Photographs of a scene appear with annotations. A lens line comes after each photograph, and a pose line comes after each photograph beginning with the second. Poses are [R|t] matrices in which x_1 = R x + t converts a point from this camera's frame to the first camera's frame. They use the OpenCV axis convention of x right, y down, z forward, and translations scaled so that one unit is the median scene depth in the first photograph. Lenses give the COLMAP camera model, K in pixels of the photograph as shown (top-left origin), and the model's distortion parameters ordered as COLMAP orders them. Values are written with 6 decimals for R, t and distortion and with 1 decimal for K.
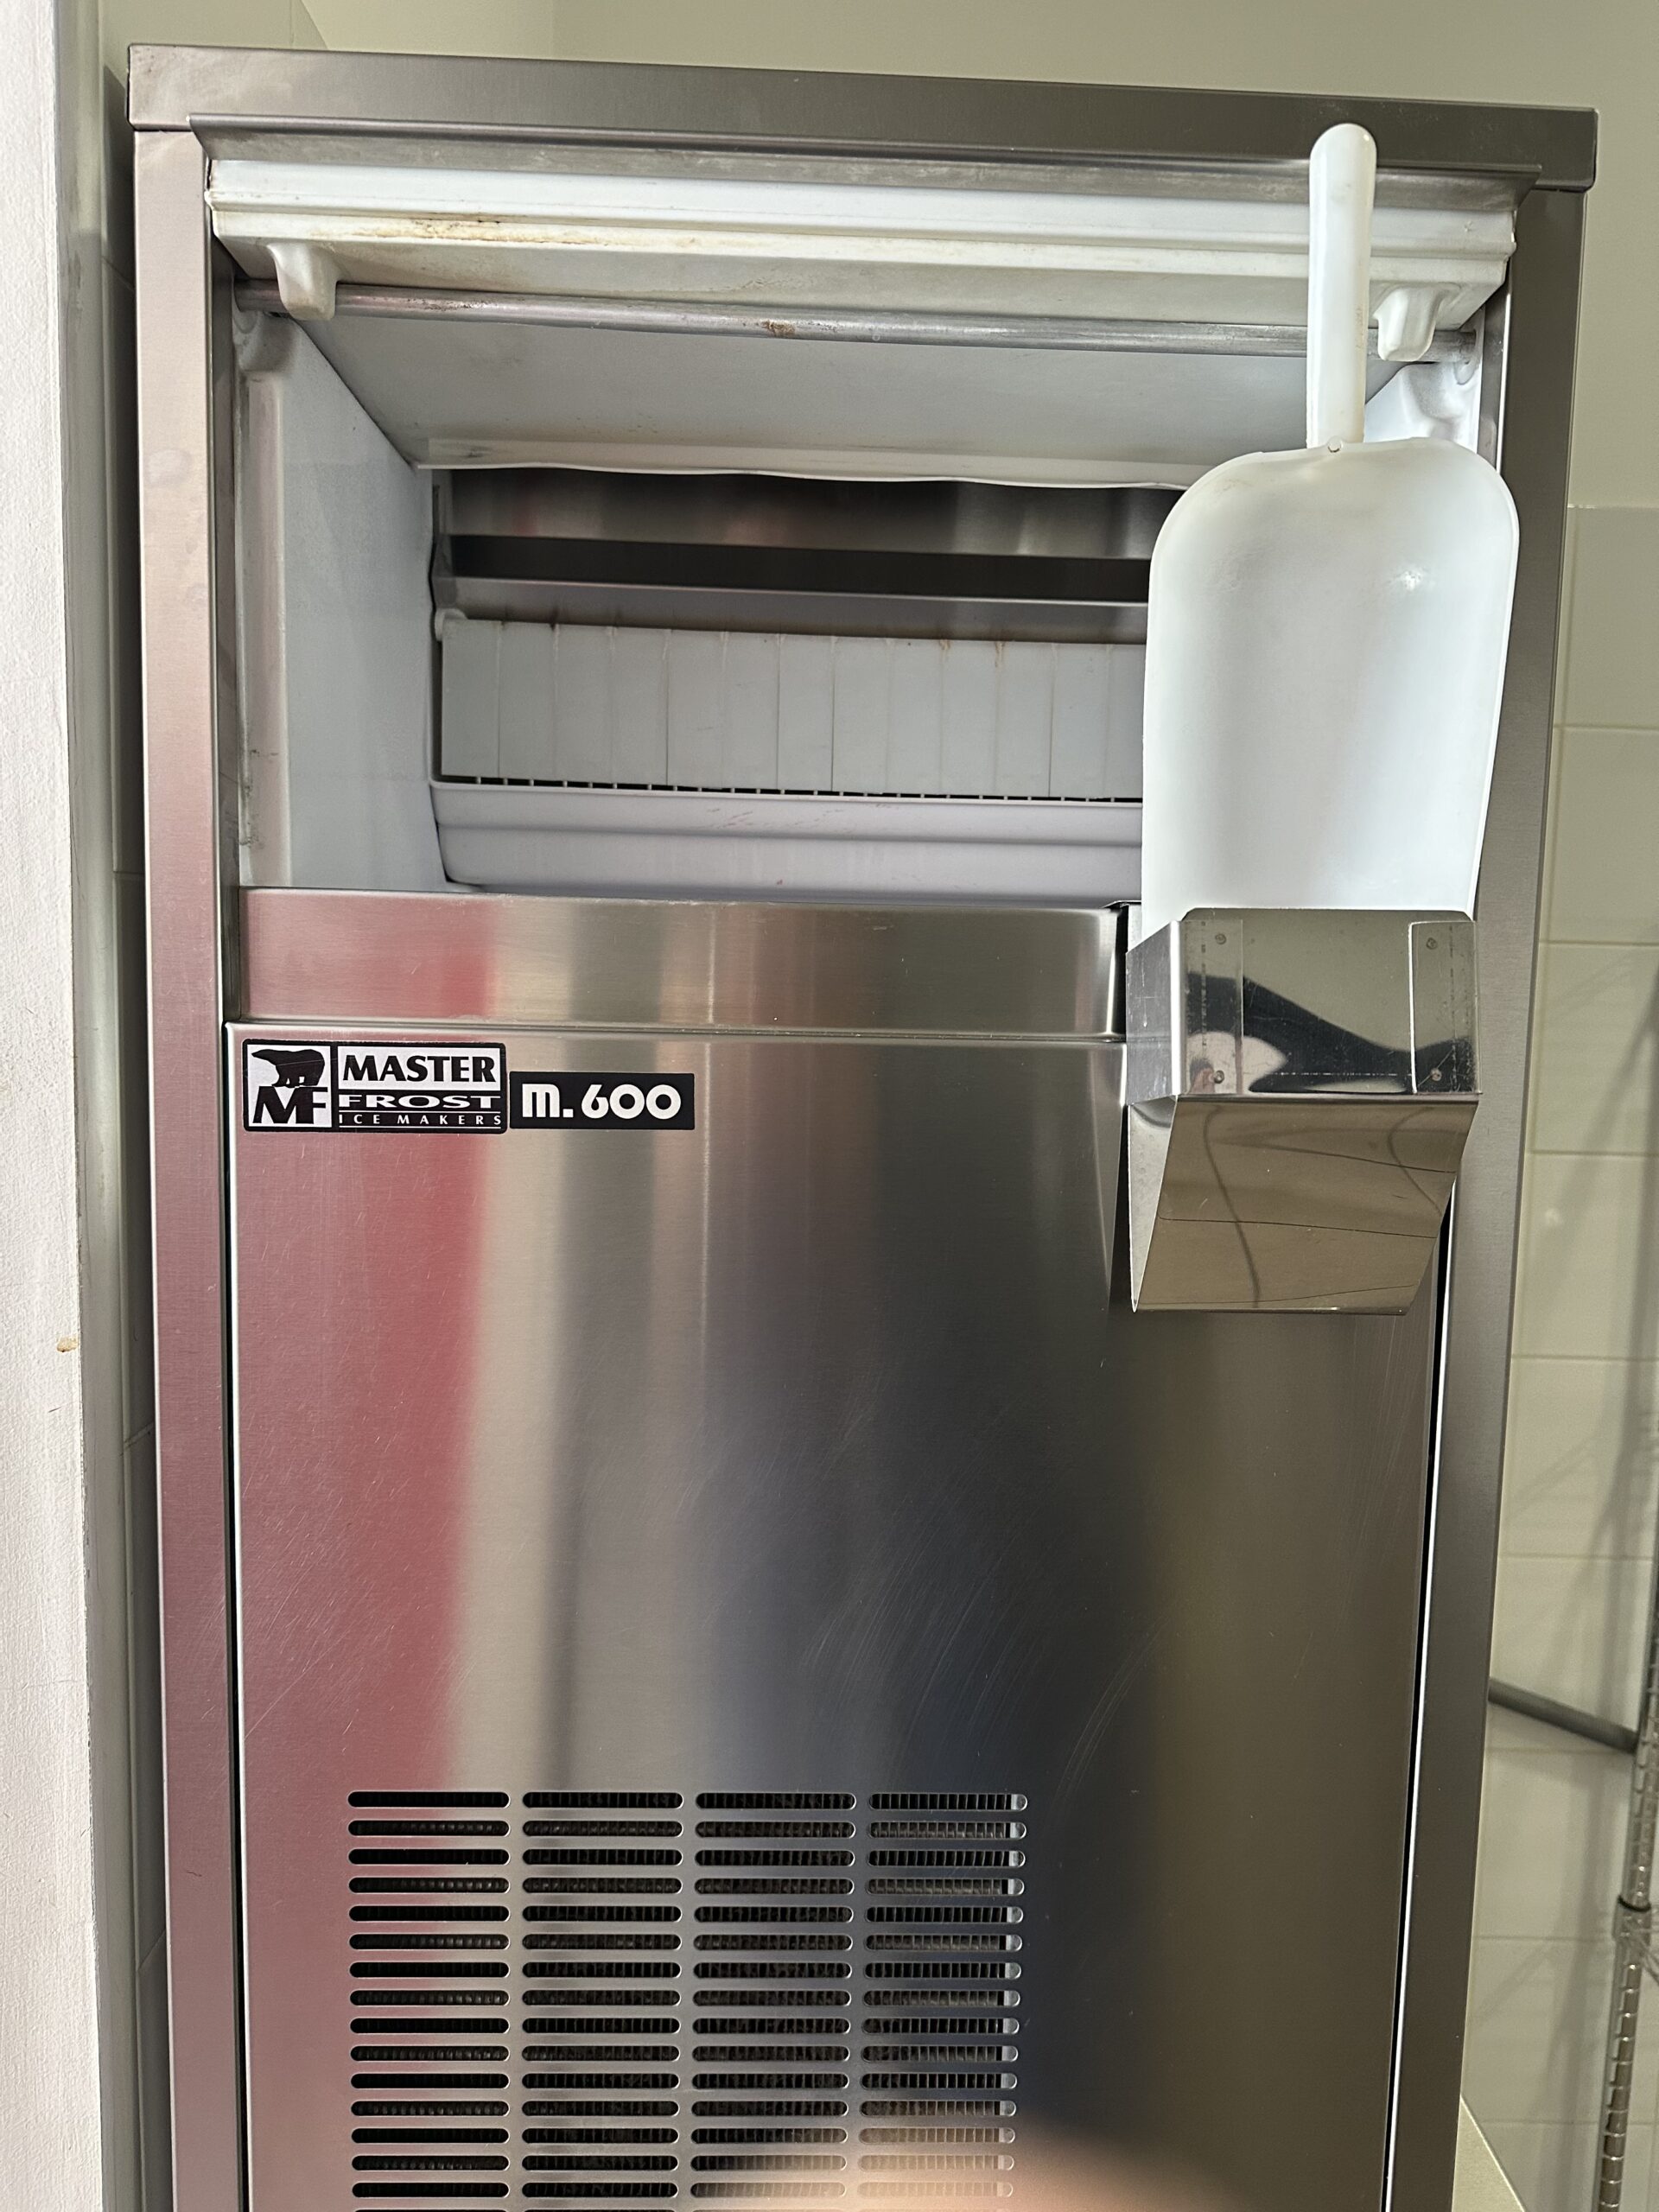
lens RADIAL K [[1583.2, 0, 827.5], [0, 1583.2, 1113.2], [0, 0, 1]] dist [0.033910, -0.038879]
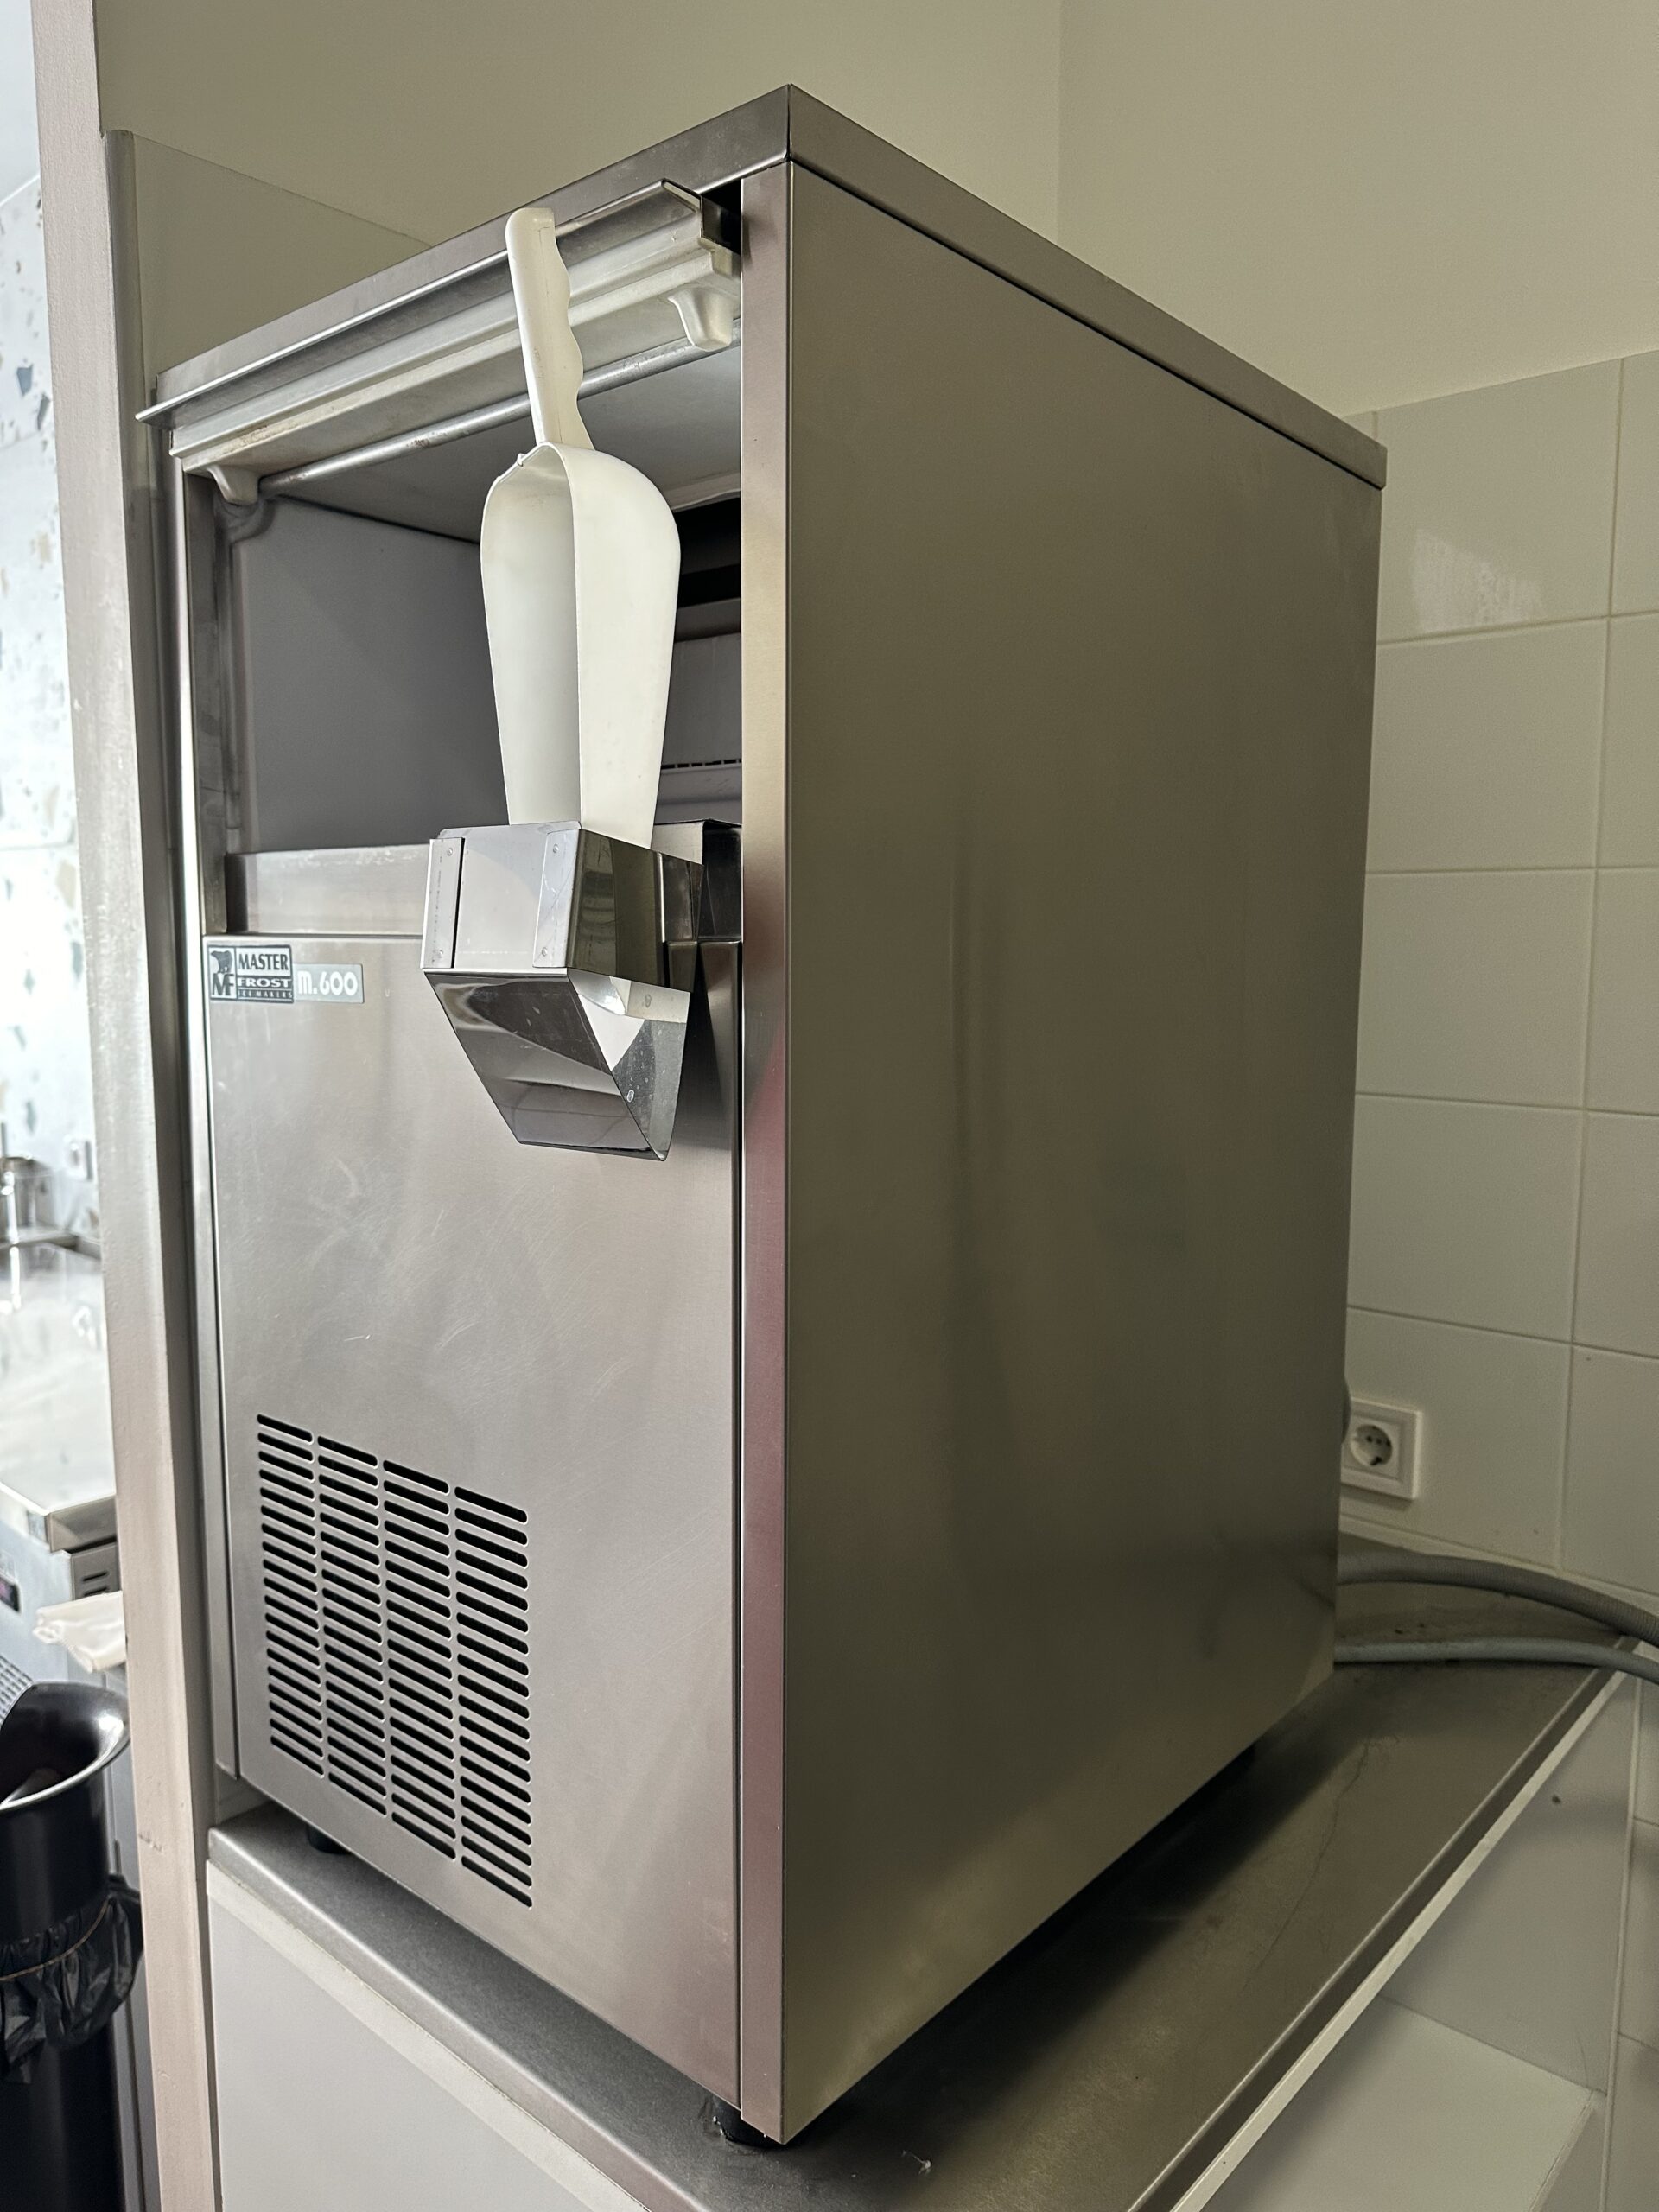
lens RADIAL K [[1583.2, 0, 834.5], [0, 1583.2, 1106.3], [0, 0, 1]] dist [0.033910, -0.038879]
pose [[0.753735, 0.055250, -0.654852, 1.233678], [-0.051330, 0.998365, 0.025152, 0.047254], [0.655171, 0.014656, 0.755338, 0.170758]]
